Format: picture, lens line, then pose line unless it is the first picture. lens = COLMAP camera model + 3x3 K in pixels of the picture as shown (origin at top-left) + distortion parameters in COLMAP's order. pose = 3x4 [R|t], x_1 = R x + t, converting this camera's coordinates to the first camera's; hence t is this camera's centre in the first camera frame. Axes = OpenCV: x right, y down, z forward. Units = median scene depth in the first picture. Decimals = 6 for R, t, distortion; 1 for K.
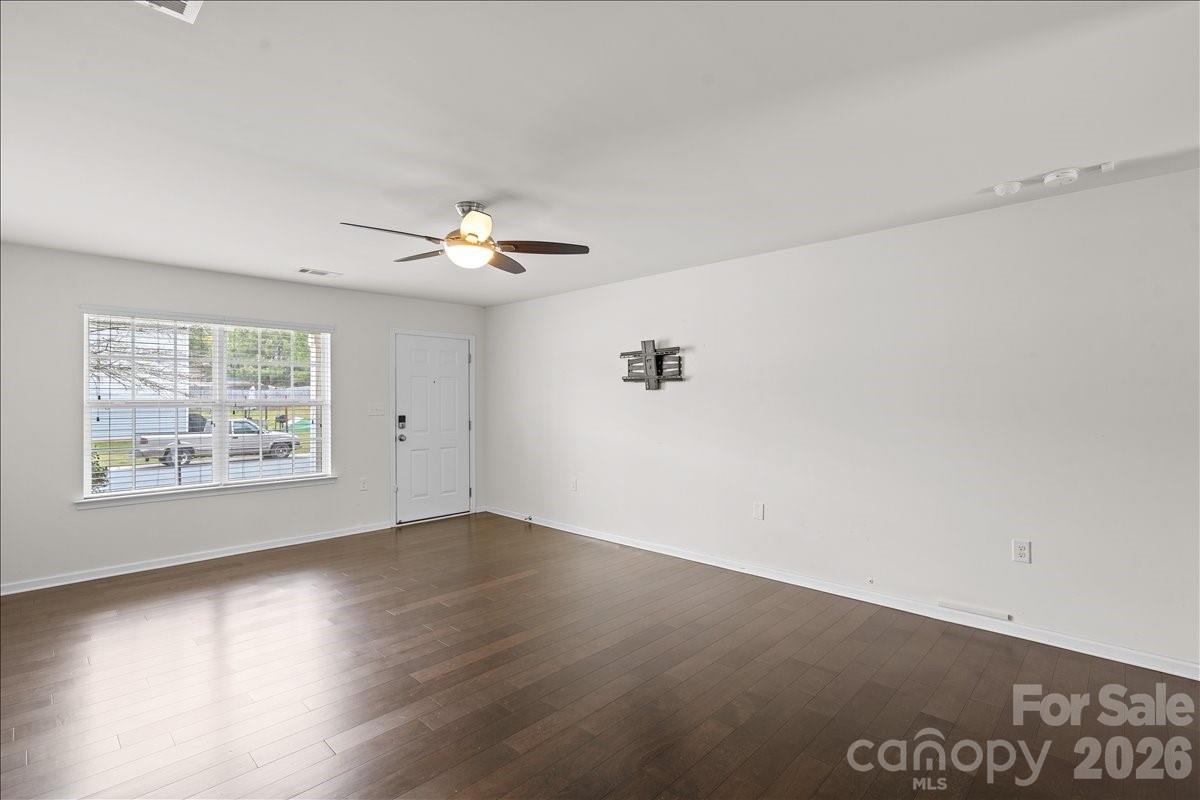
lens RADIAL K [[551.7, 0, 602.6], [0, 551.7, 398.8], [0, 0, 1]] dist [-0.001369, -0.000110]
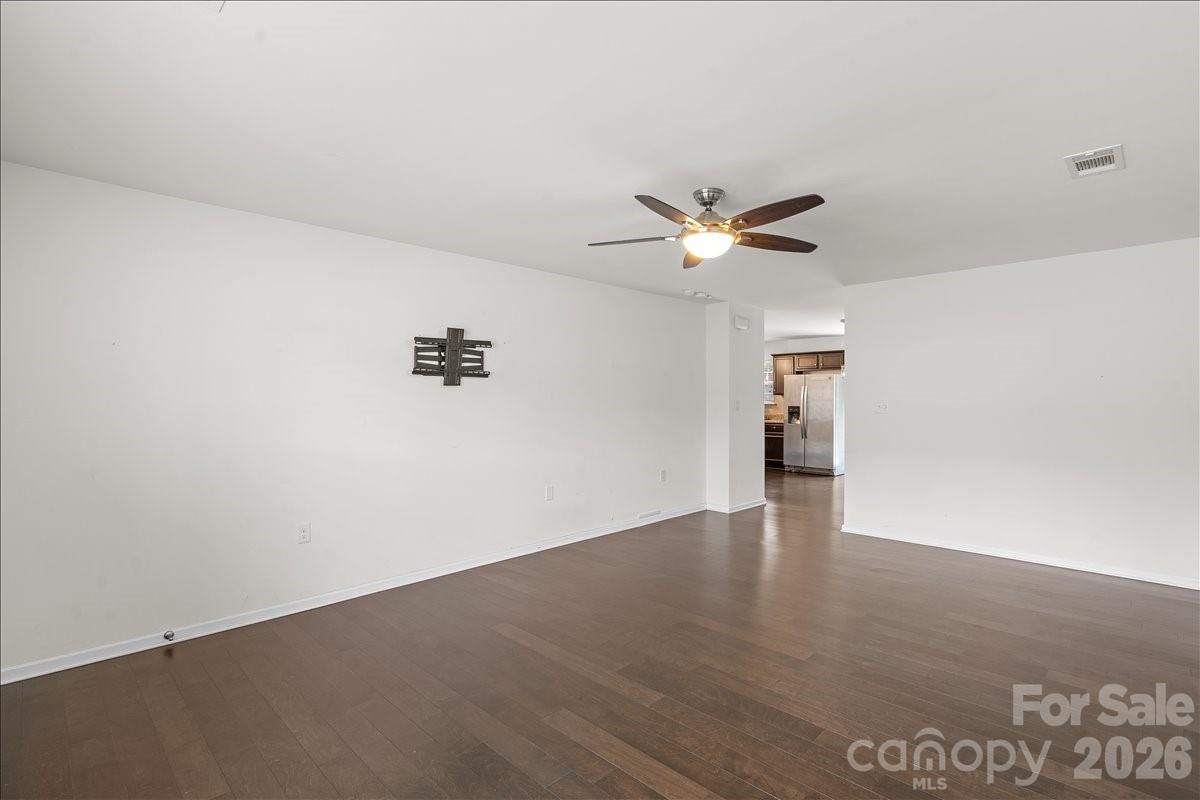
lens RADIAL K [[551.7, 0, 599.5], [0, 551.7, 401.1], [0, 0, 1]] dist [-0.001369, -0.000110]
pose [[0.018382, 0.000371, 0.999831, -0.742152], [0.007709, 0.999970, -0.000513, 0.010361], [-0.999801, 0.007717, 0.018379, 0.724428]]
